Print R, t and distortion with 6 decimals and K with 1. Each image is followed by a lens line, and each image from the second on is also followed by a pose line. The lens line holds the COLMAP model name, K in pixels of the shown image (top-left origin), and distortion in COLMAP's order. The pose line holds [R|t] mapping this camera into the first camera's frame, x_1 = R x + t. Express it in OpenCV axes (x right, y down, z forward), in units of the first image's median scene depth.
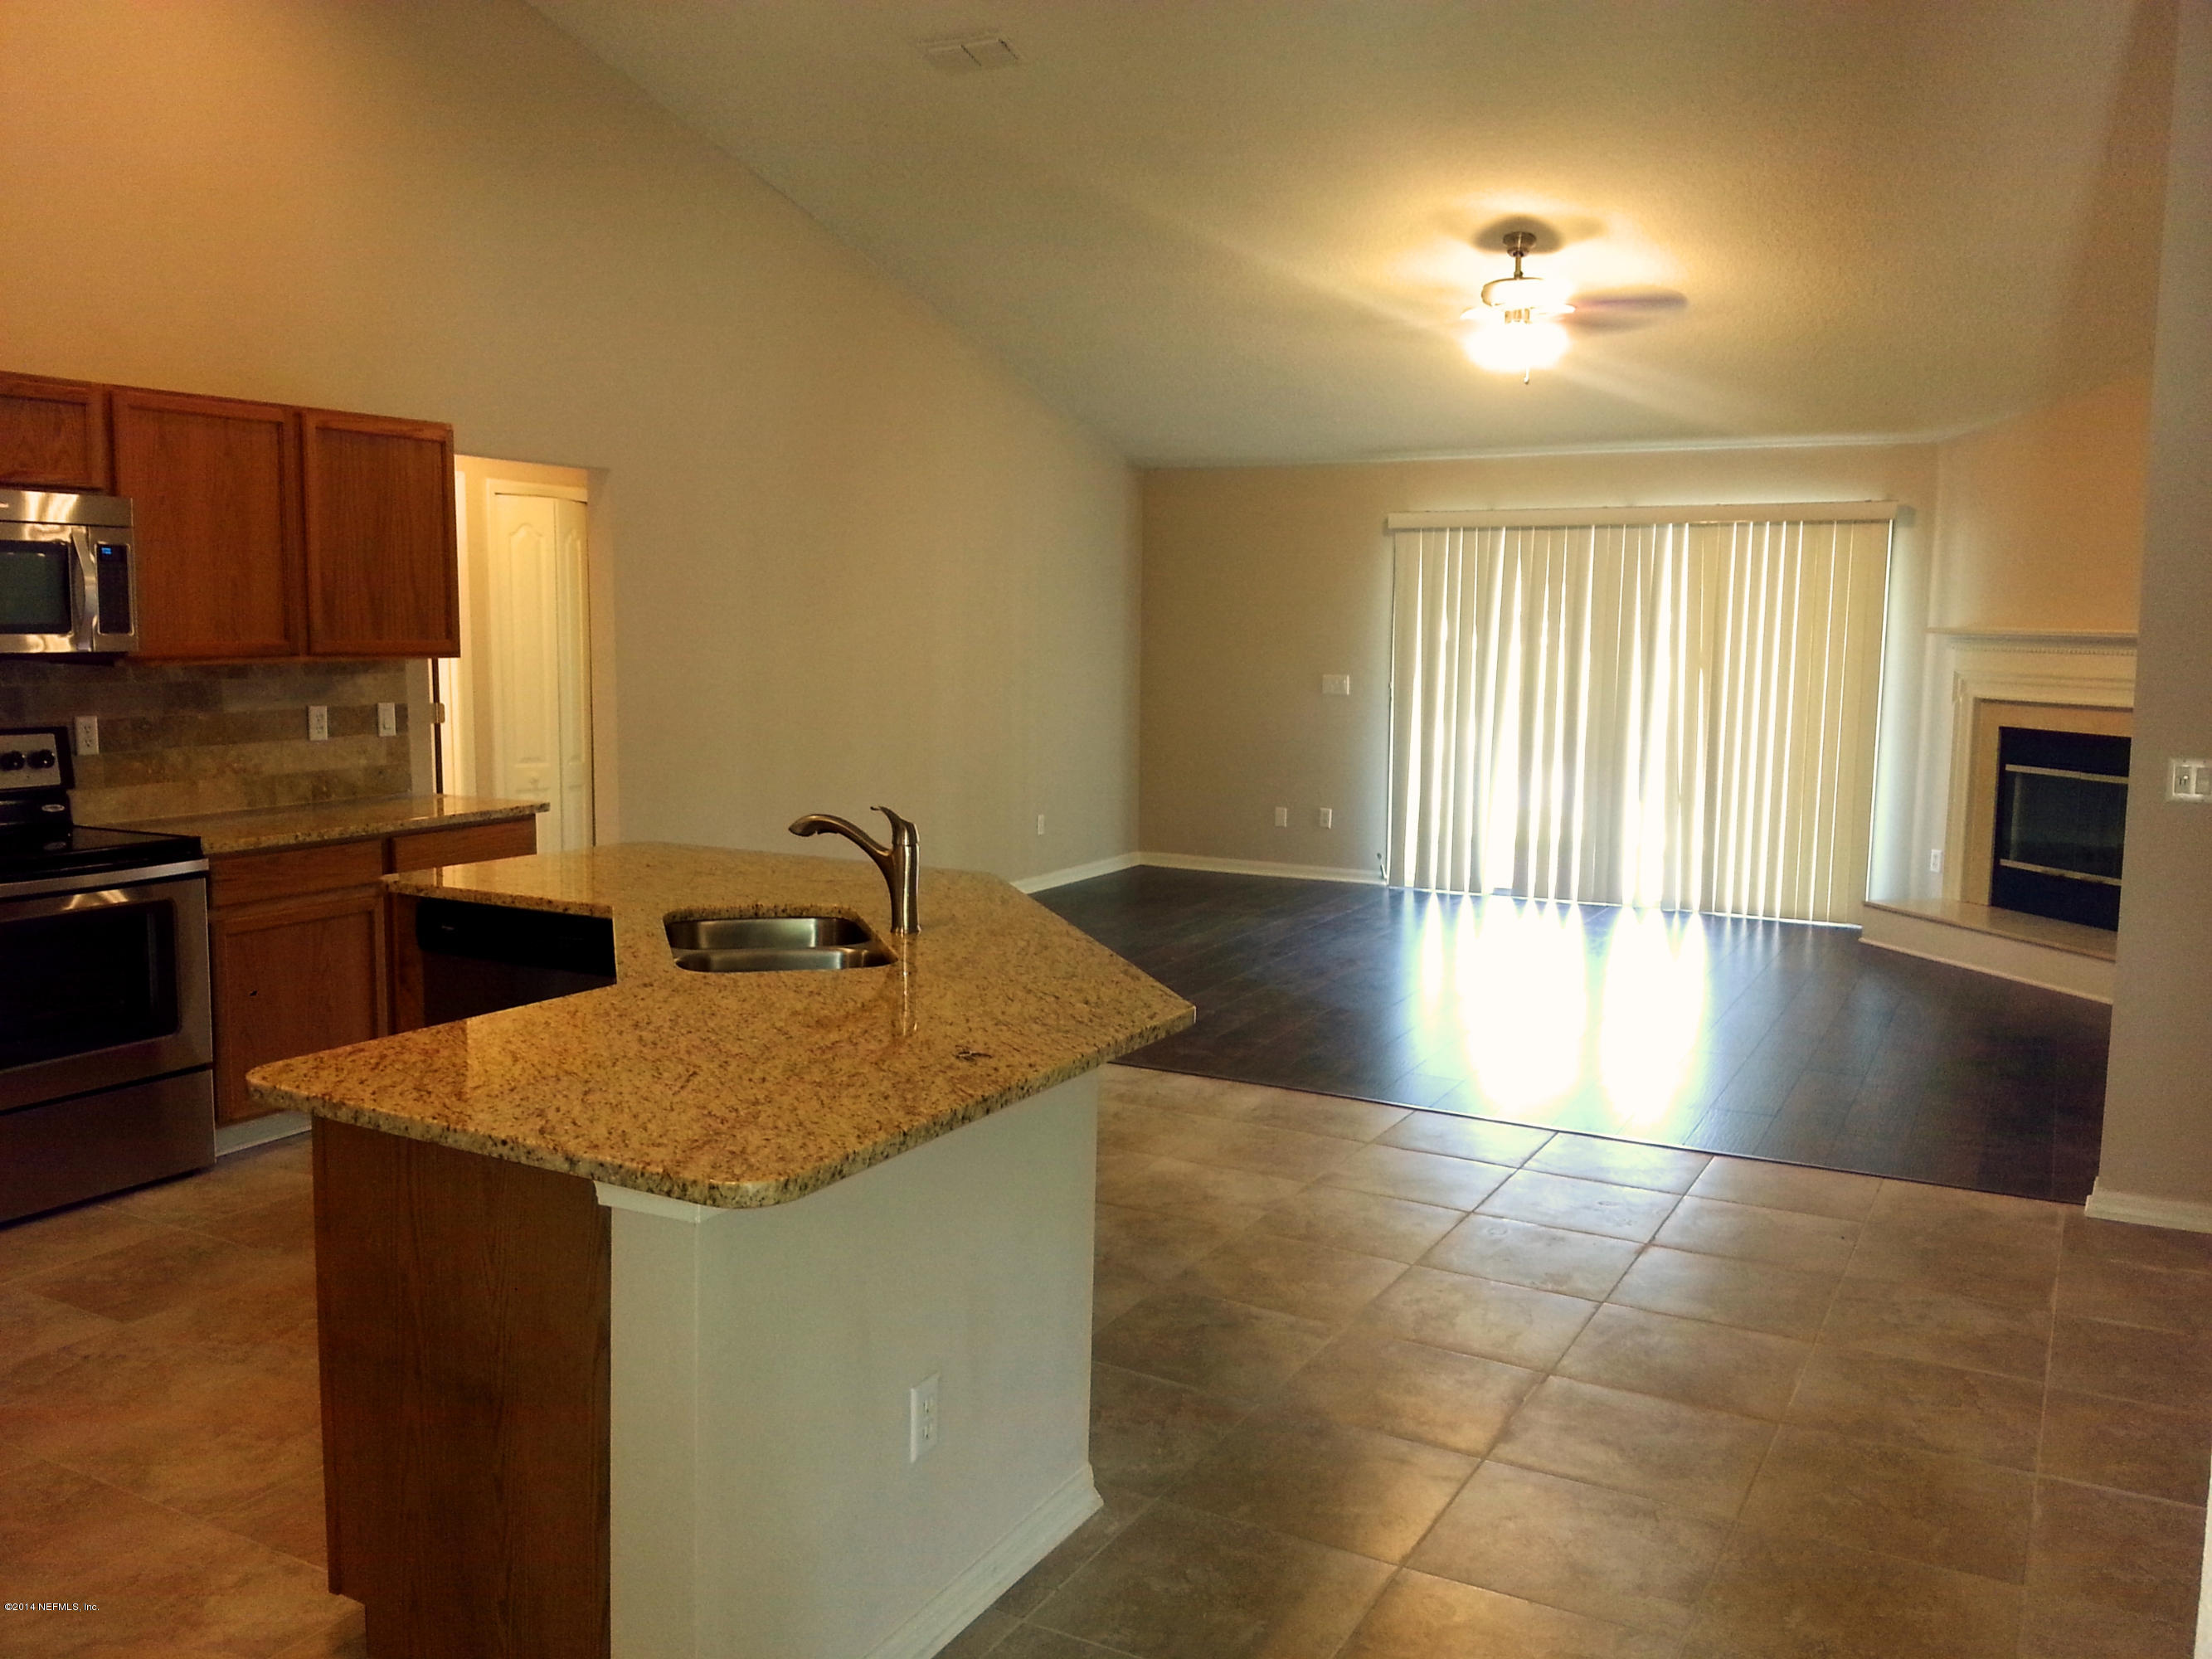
lens RADIAL K [[1815.9, 0, 1102.5], [0, 1815.9, 827.8], [0, 0, 1]] dist [0.036964, -0.099714]
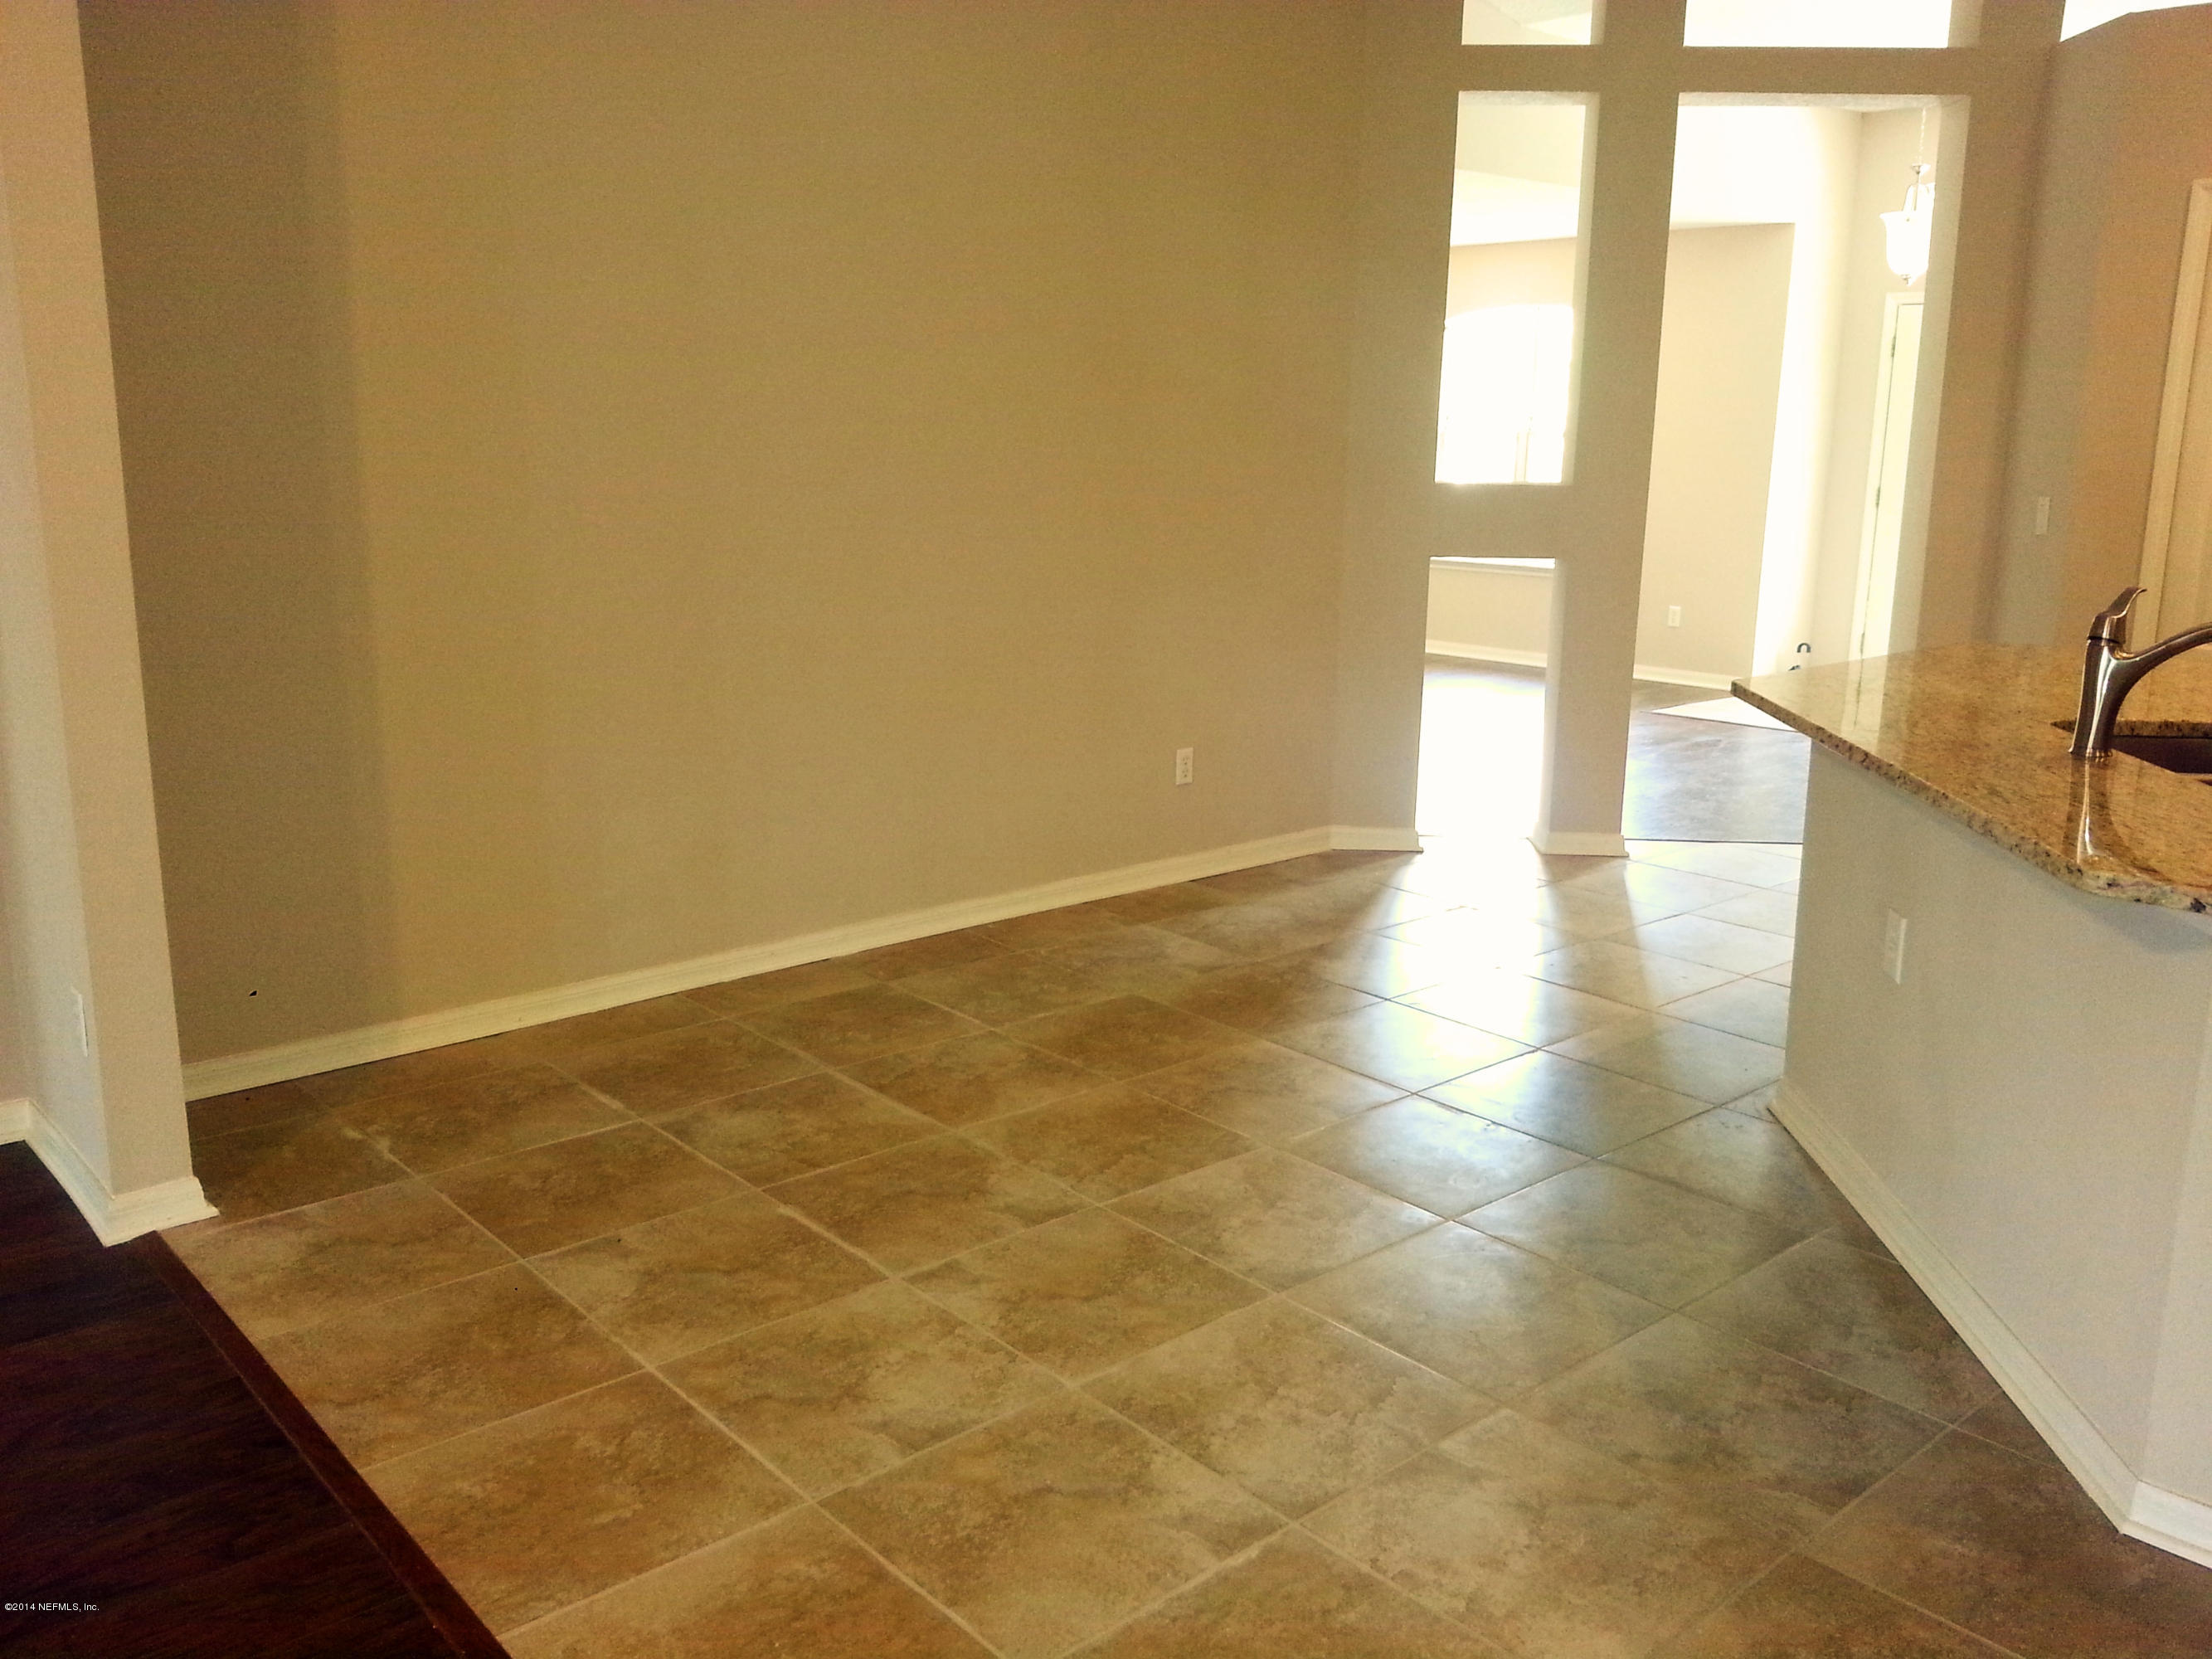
lens RADIAL K [[1815.9, 0, 1090.3], [0, 1815.9, 822.1], [0, 0, 1]] dist [0.036964, -0.099714]
pose [[-0.936188, -0.101665, 0.336476, 0.021180], [0.014513, 0.945263, 0.325987, -0.125625], [-0.351200, 0.310069, -0.883468, 1.299178]]
